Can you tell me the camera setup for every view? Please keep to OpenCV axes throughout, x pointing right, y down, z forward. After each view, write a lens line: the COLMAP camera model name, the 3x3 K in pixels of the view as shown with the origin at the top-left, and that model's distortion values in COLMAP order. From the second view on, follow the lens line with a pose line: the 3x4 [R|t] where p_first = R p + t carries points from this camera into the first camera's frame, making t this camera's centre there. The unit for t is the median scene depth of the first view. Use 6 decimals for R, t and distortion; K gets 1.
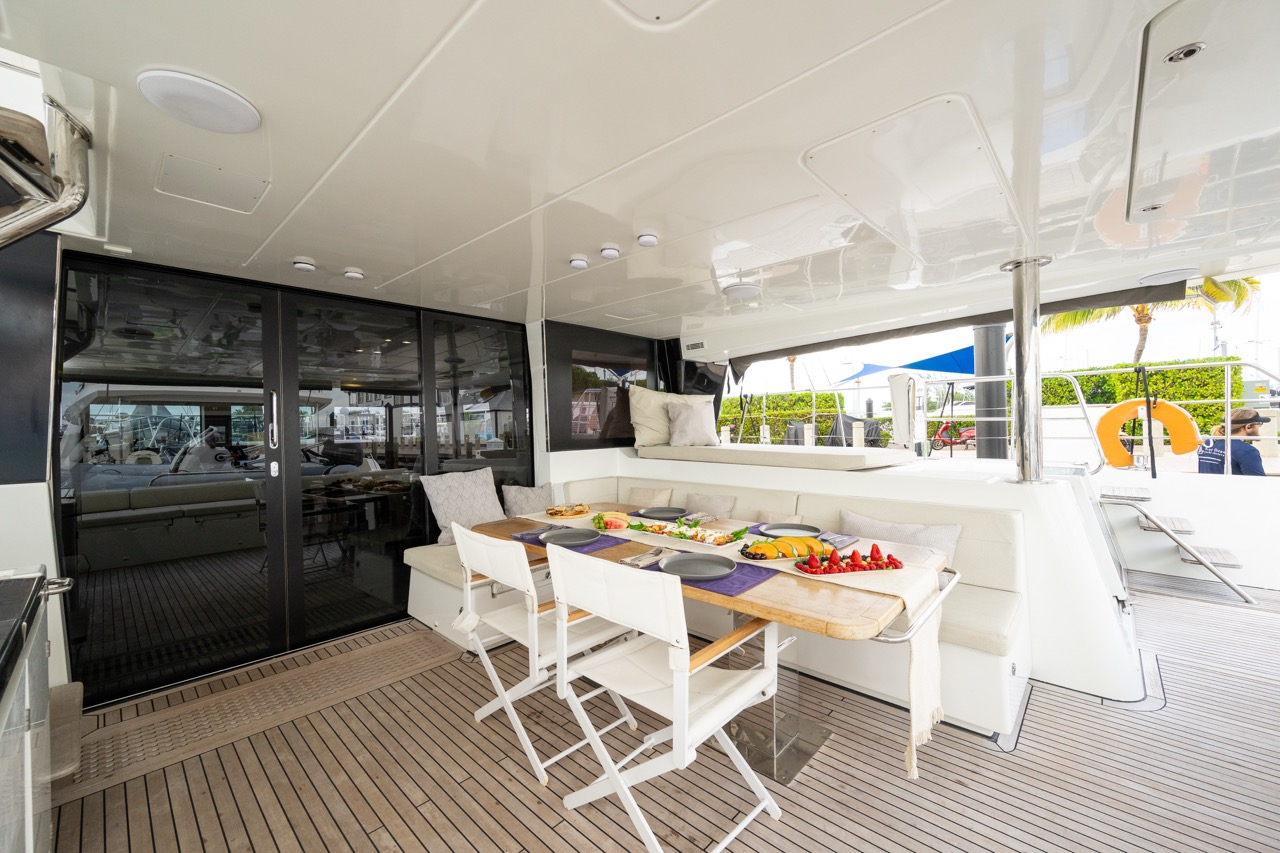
lens RADIAL K [[489.0, 0, 640.7], [0, 489.0, 426.9], [0, 0, 1]] dist [-0.015000, 0.000111]
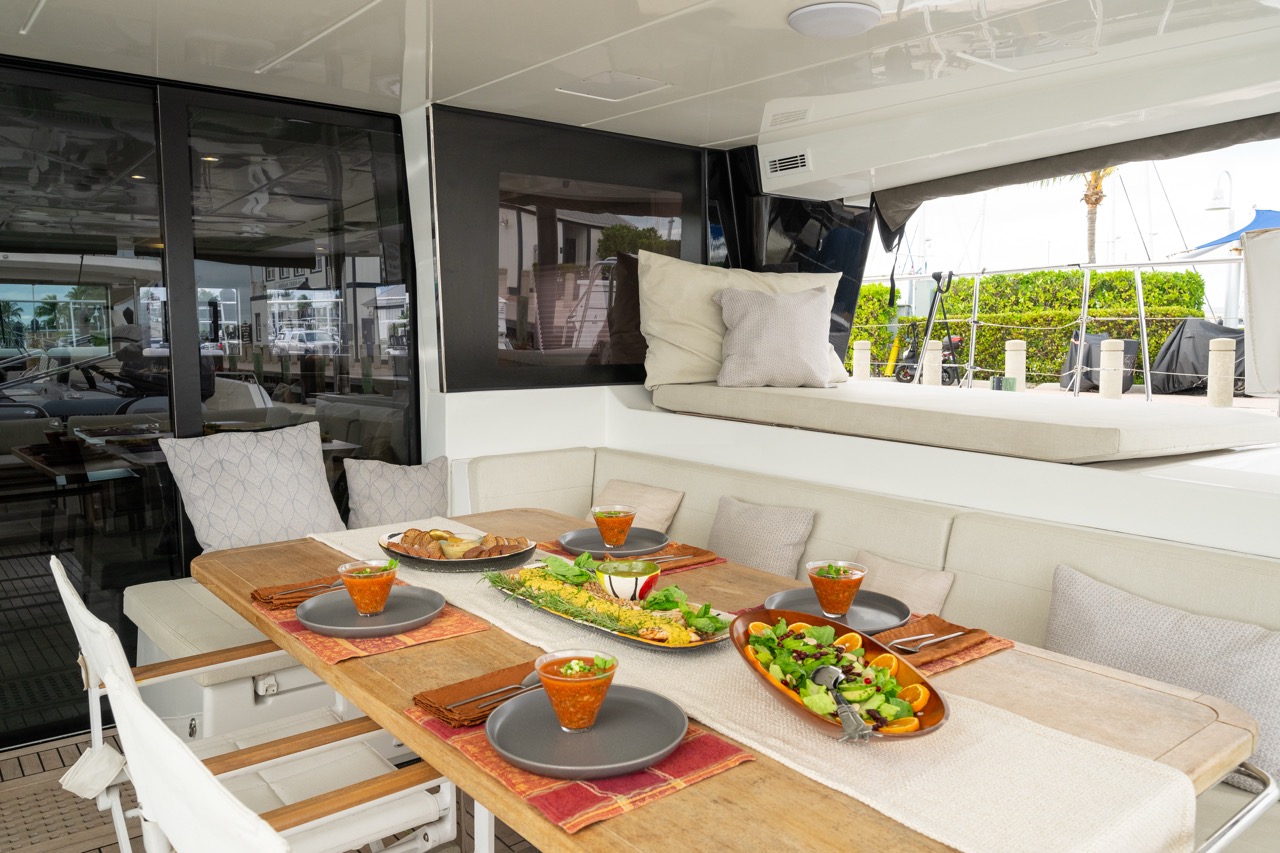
lens RADIAL K [[952.6, 0, 640.5], [0, 952.6, 422.8], [0, 0, 1]] dist [-0.011872, 0.001128]
pose [[0.988222, 0.036709, -0.148561, 0.112348], [-0.022544, 0.995133, 0.095930, -0.009854], [0.151359, -0.091451, 0.984239, 0.102791]]
